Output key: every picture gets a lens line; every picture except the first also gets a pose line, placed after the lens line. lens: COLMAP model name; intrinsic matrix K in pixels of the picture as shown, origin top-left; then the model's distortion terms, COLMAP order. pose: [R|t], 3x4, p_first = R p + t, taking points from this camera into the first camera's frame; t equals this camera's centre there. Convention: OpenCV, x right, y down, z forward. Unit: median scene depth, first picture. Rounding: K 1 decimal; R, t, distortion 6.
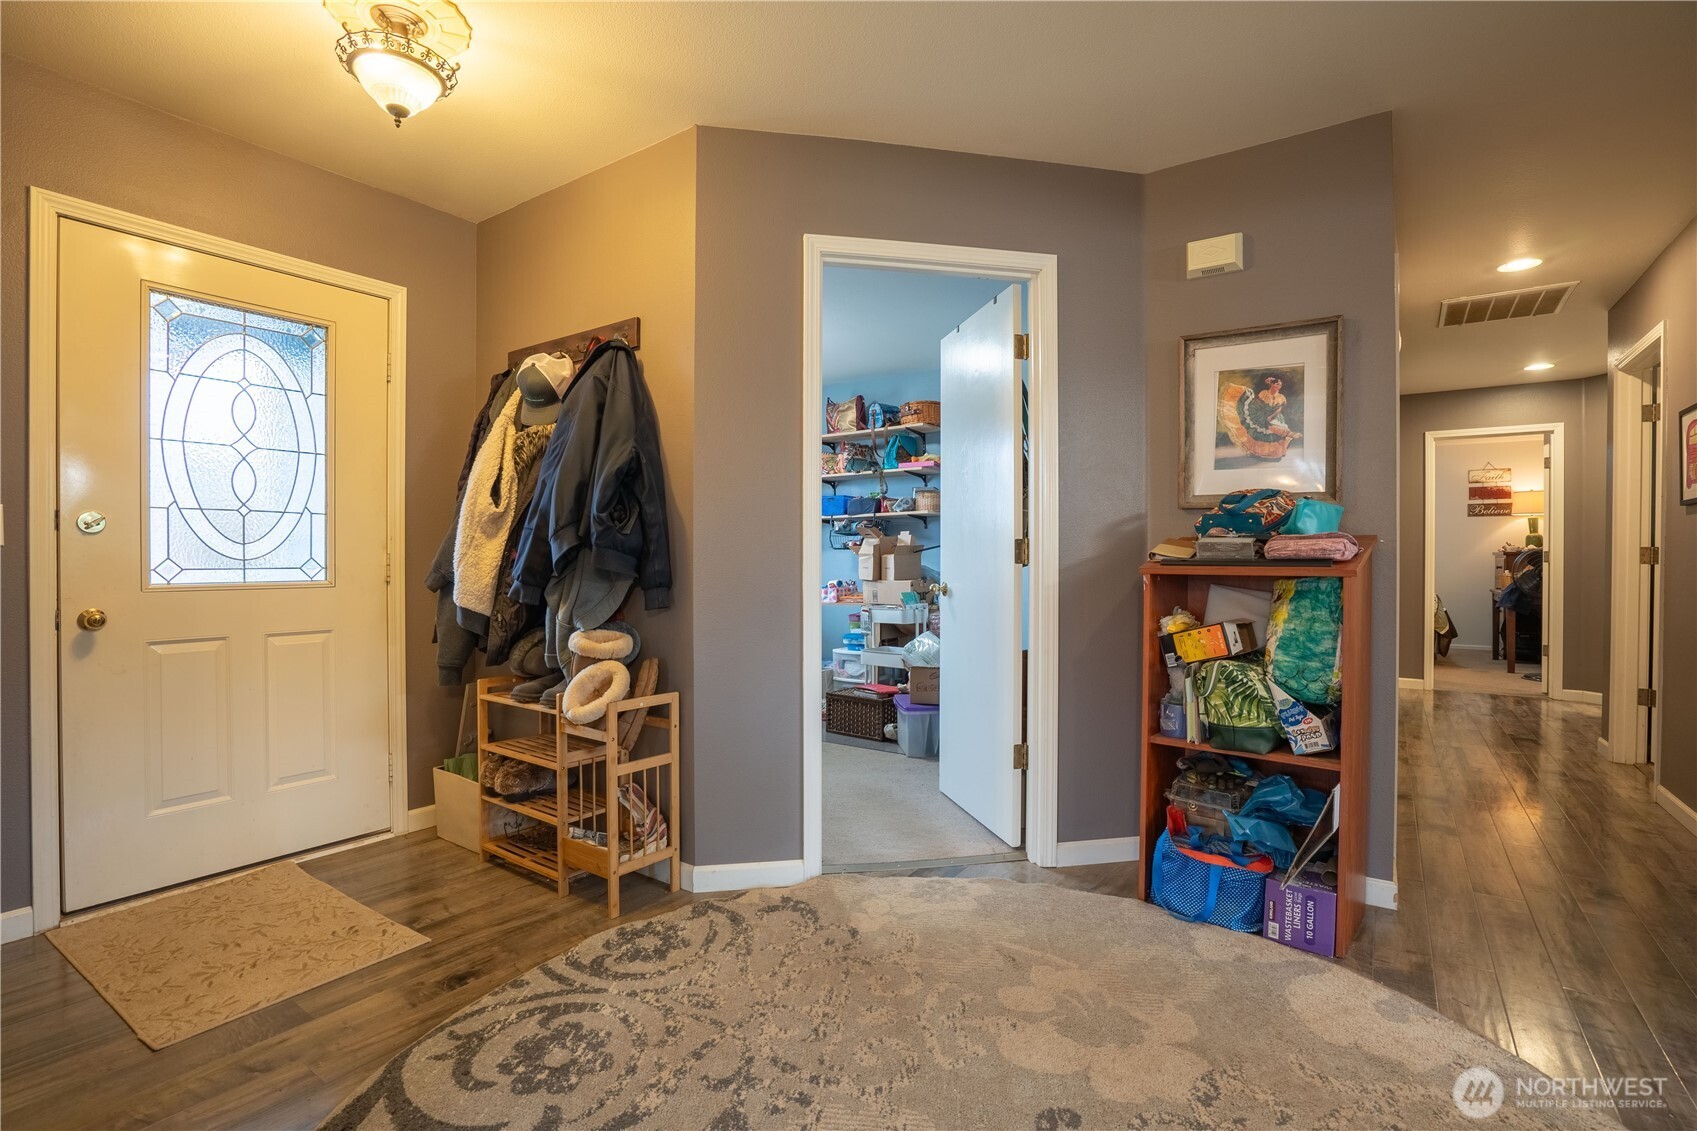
lens RADIAL K [[782.1, 0, 845.9], [0, 782.1, 559.5], [0, 0, 1]] dist [-0.030323, 0.002711]
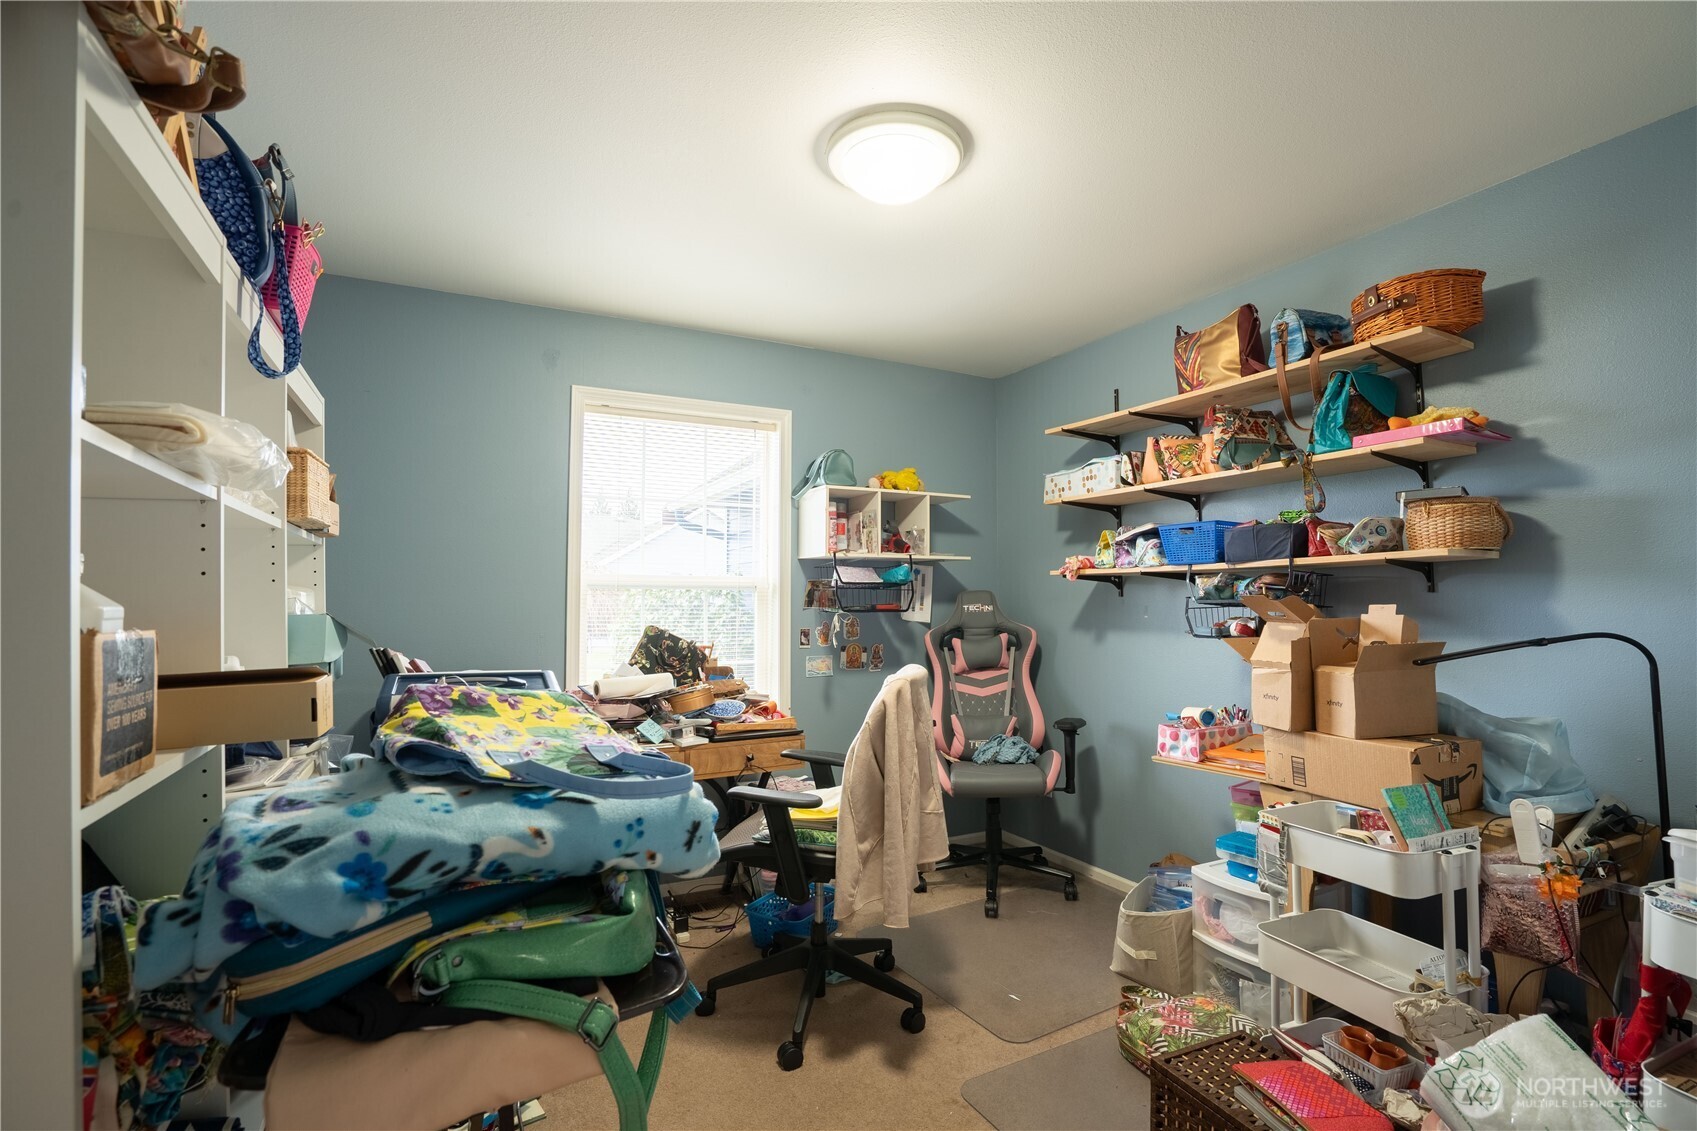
lens RADIAL K [[782.1, 0, 859.6], [0, 782.1, 559.0], [0, 0, 1]] dist [-0.030323, 0.002711]
pose [[0.892323, -0.023616, -0.450778, 0.016693], [-0.000236, 0.998606, -0.052782, -0.035925], [0.451397, 0.047205, 0.891074, 0.511388]]
